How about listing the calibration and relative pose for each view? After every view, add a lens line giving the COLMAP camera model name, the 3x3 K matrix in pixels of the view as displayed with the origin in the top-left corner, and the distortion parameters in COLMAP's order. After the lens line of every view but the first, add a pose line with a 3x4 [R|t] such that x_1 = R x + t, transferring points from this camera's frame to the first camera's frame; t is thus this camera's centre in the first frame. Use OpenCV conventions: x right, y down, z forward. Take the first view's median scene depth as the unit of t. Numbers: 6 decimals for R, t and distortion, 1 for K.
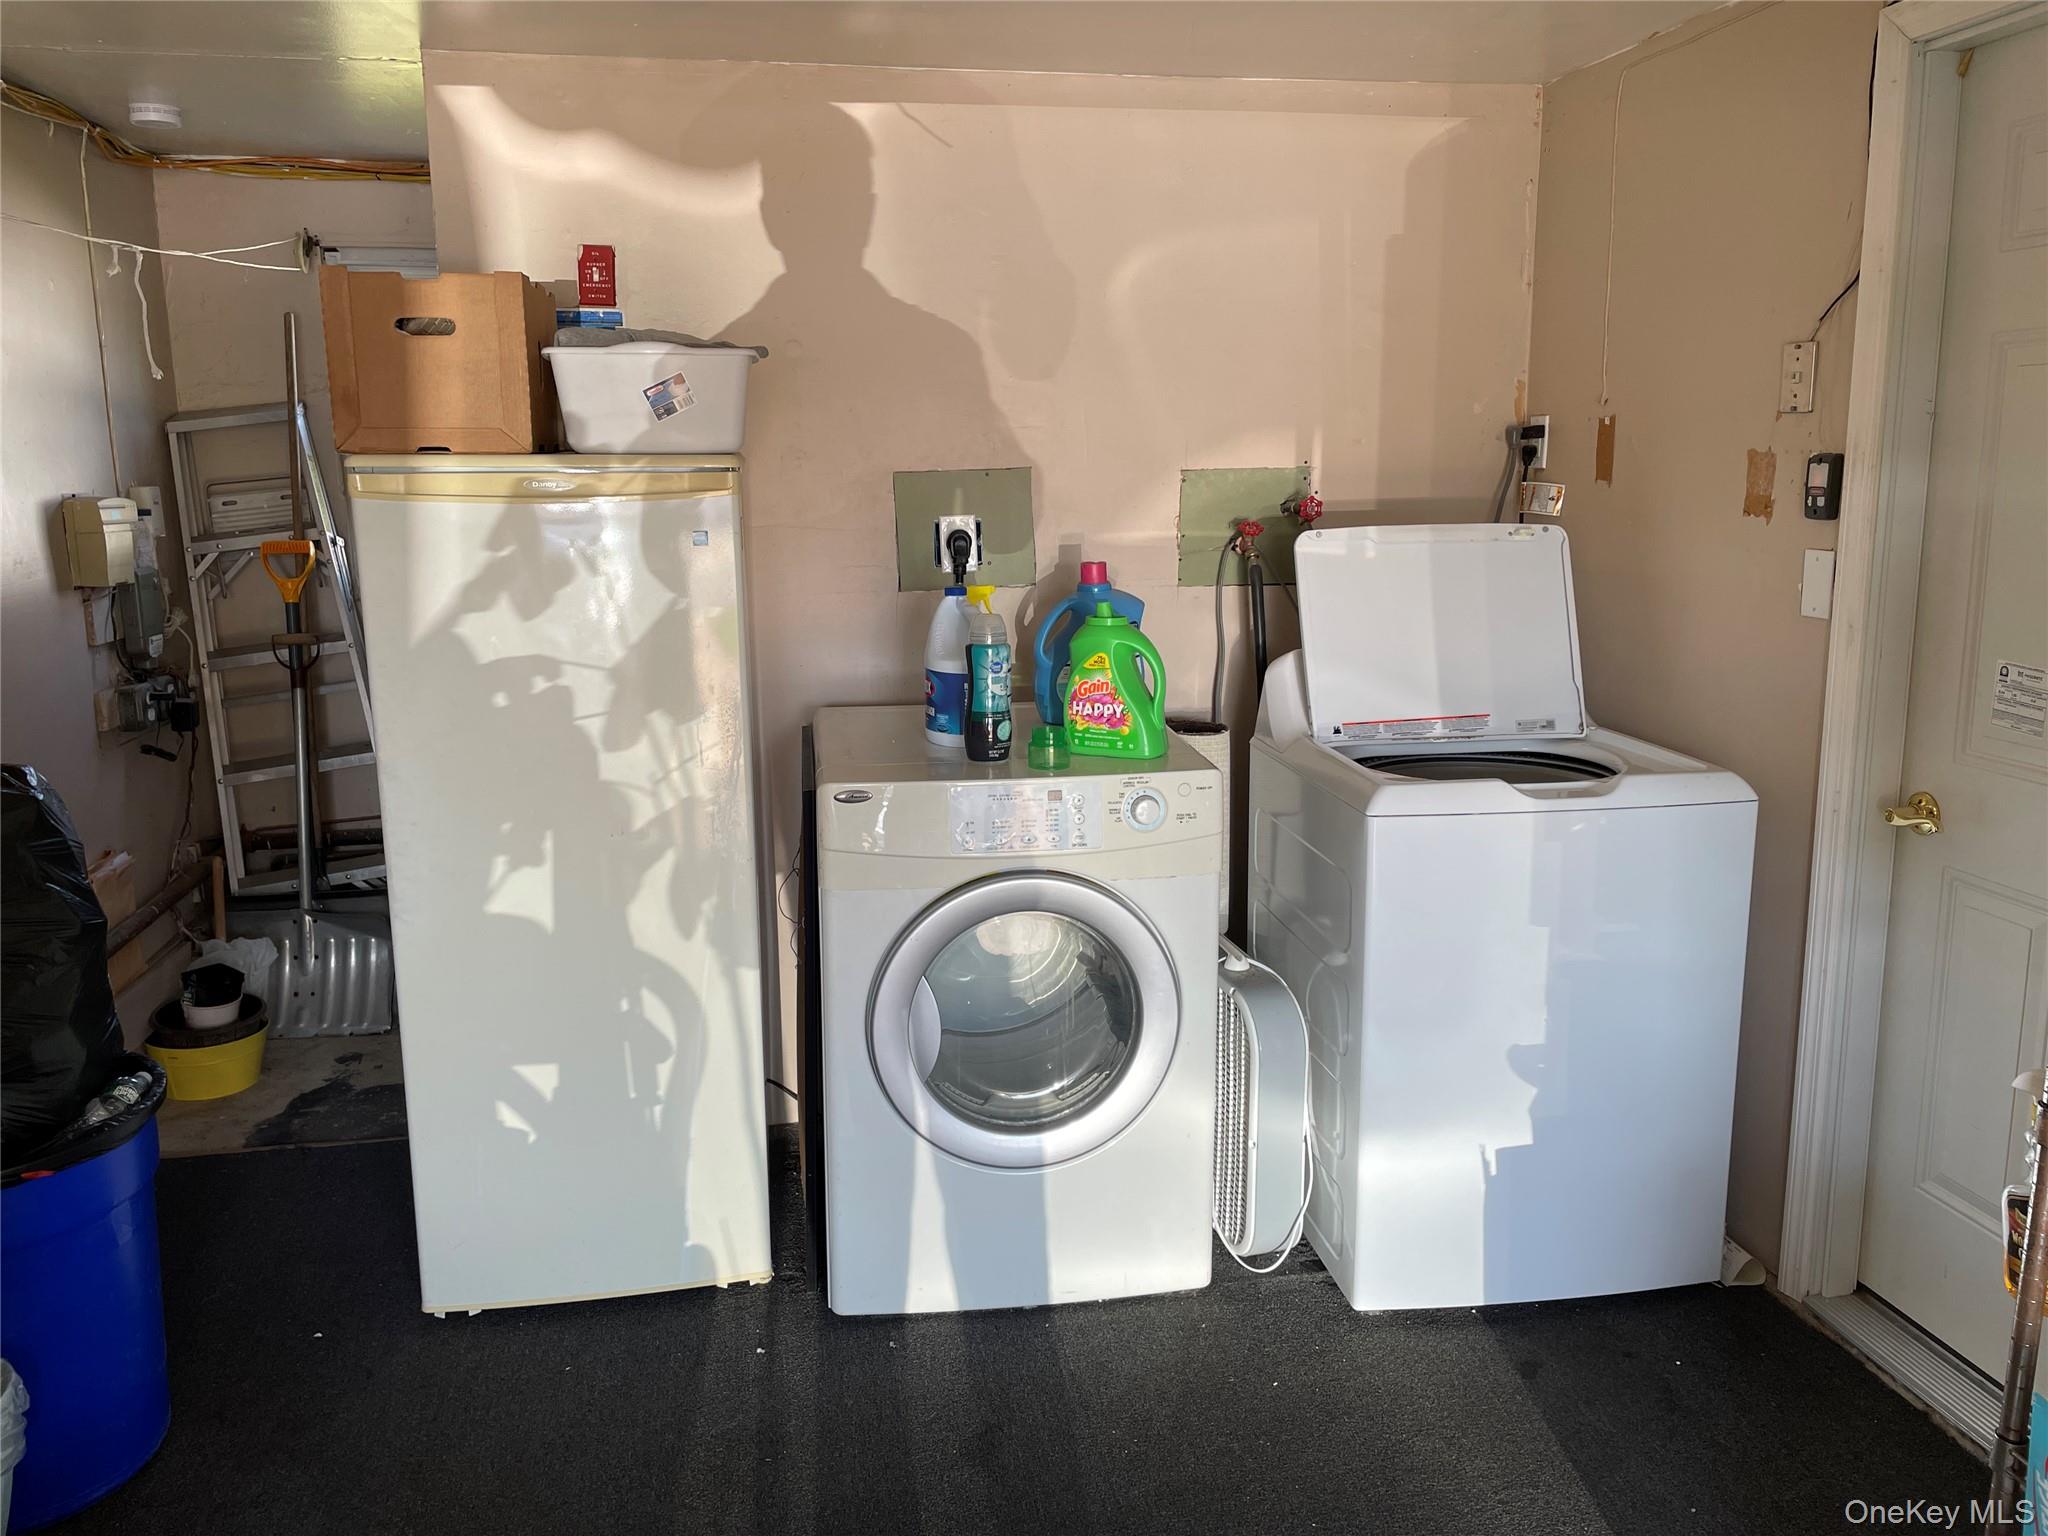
lens RADIAL K [[1609.0, 0, 1024.0], [0, 1609.0, 768.0], [0, 0, 1]] dist [0.100698, -0.135510]
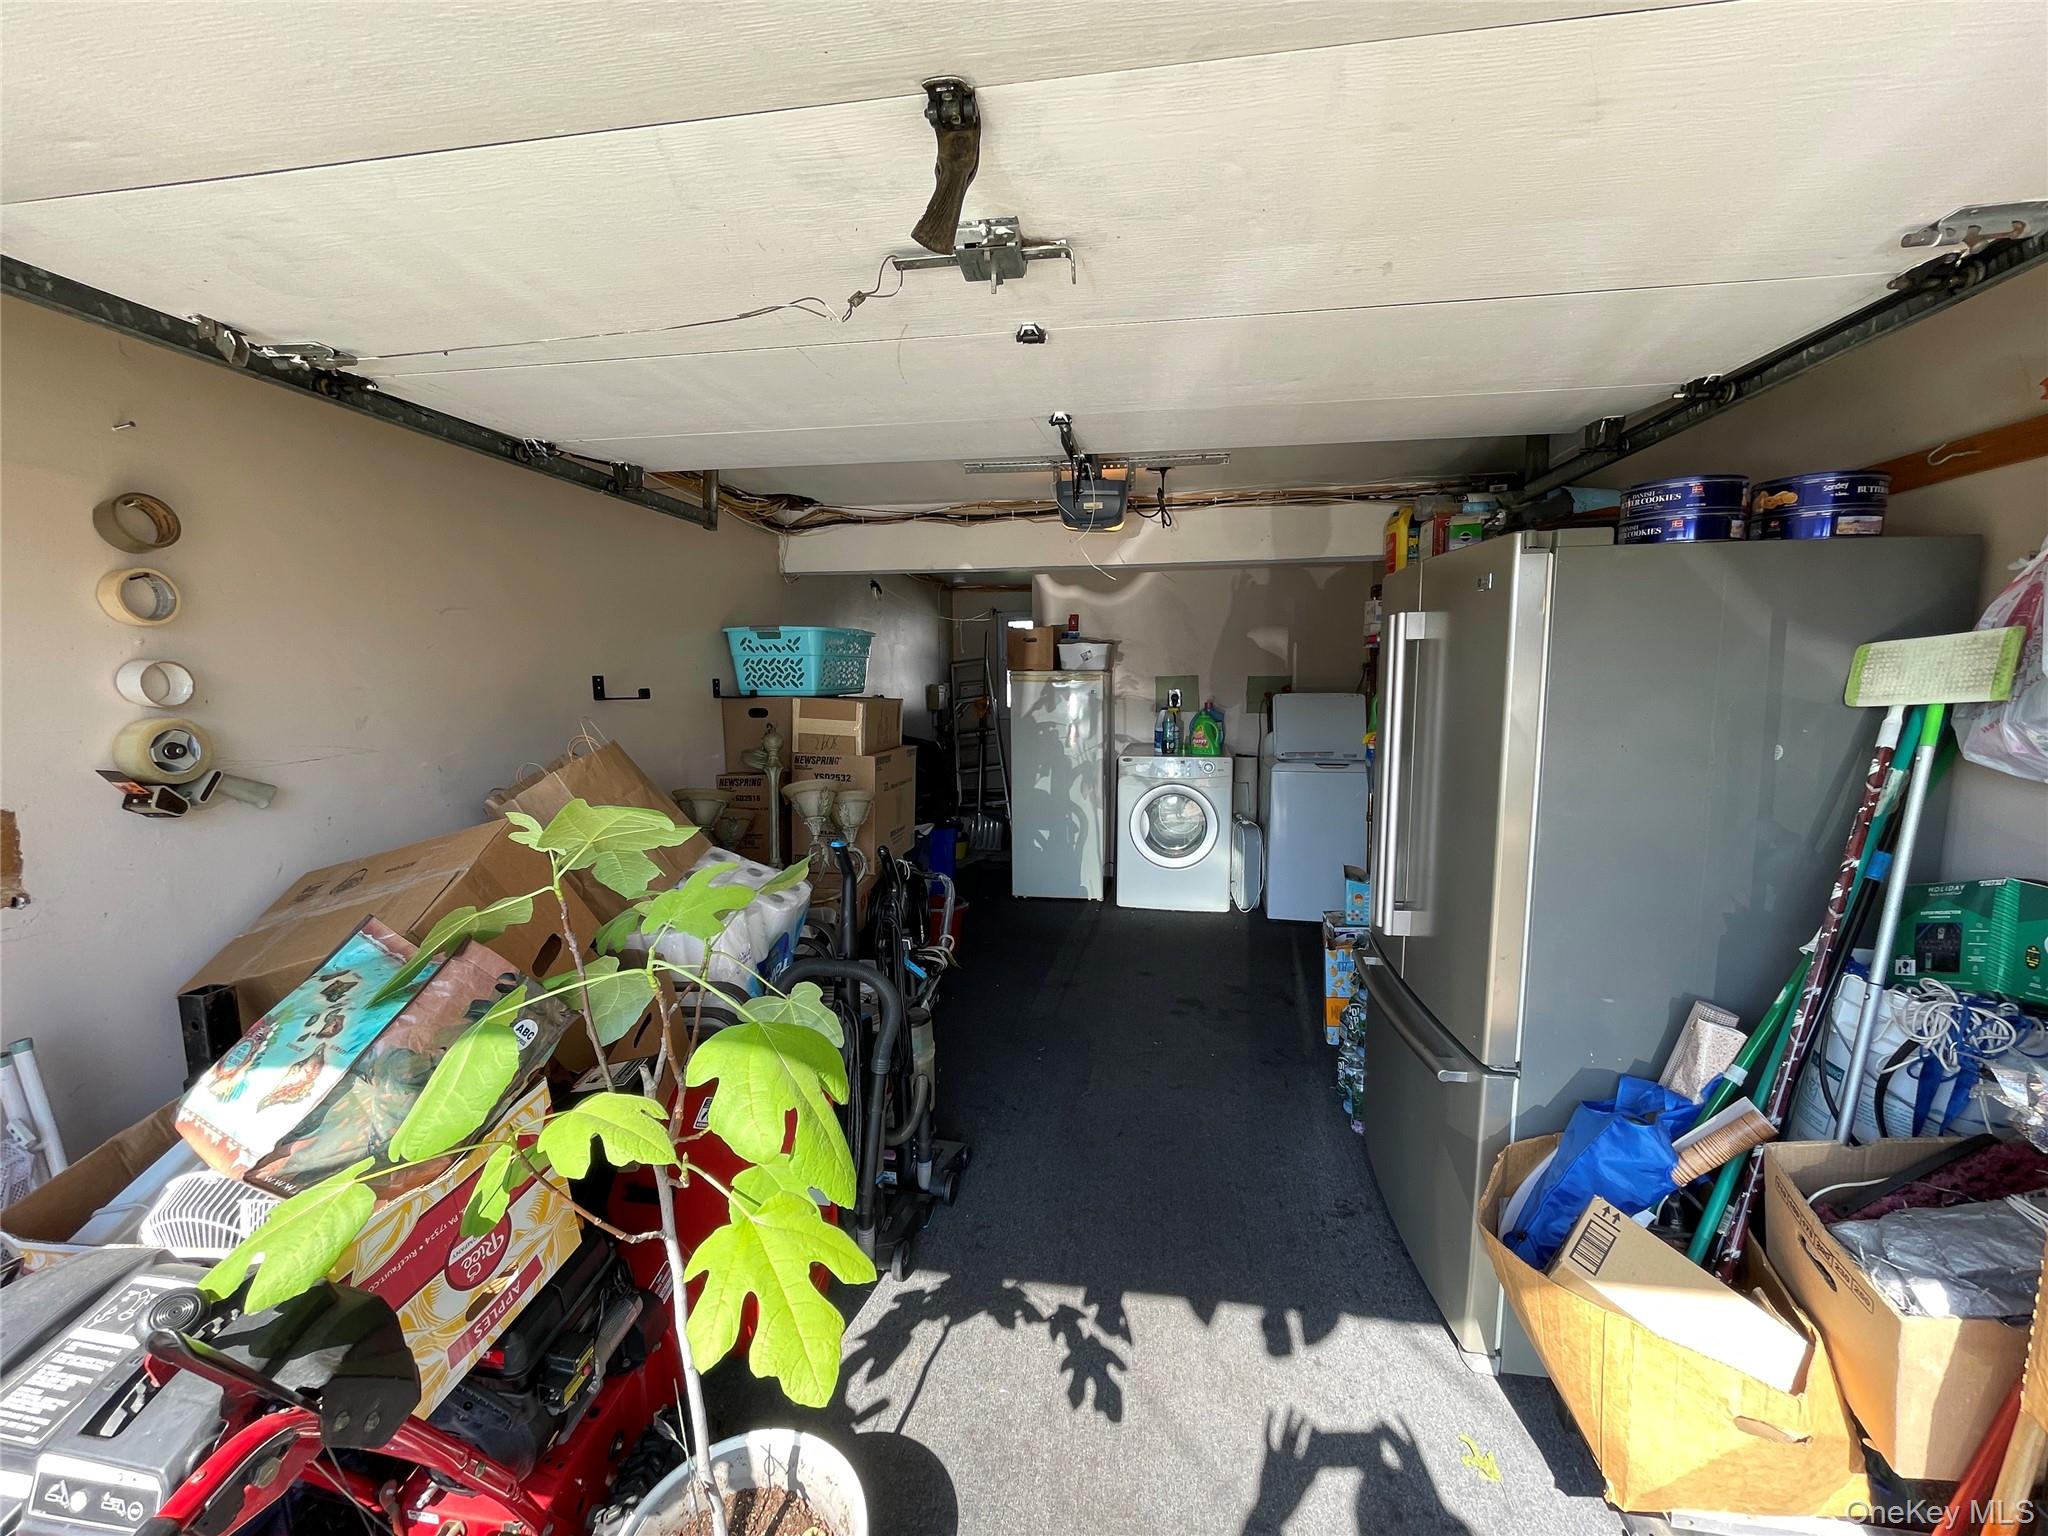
lens RADIAL K [[823.9, 0, 1022.8], [0, 823.9, 764.9], [0, 0, 1]] dist [-0.003785, -0.000771]
pose [[0.945884, 0.035132, -0.322599, 0.252858], [-0.062893, 0.995120, -0.076034, 0.171080], [0.318353, 0.092208, 0.943477, -0.796380]]
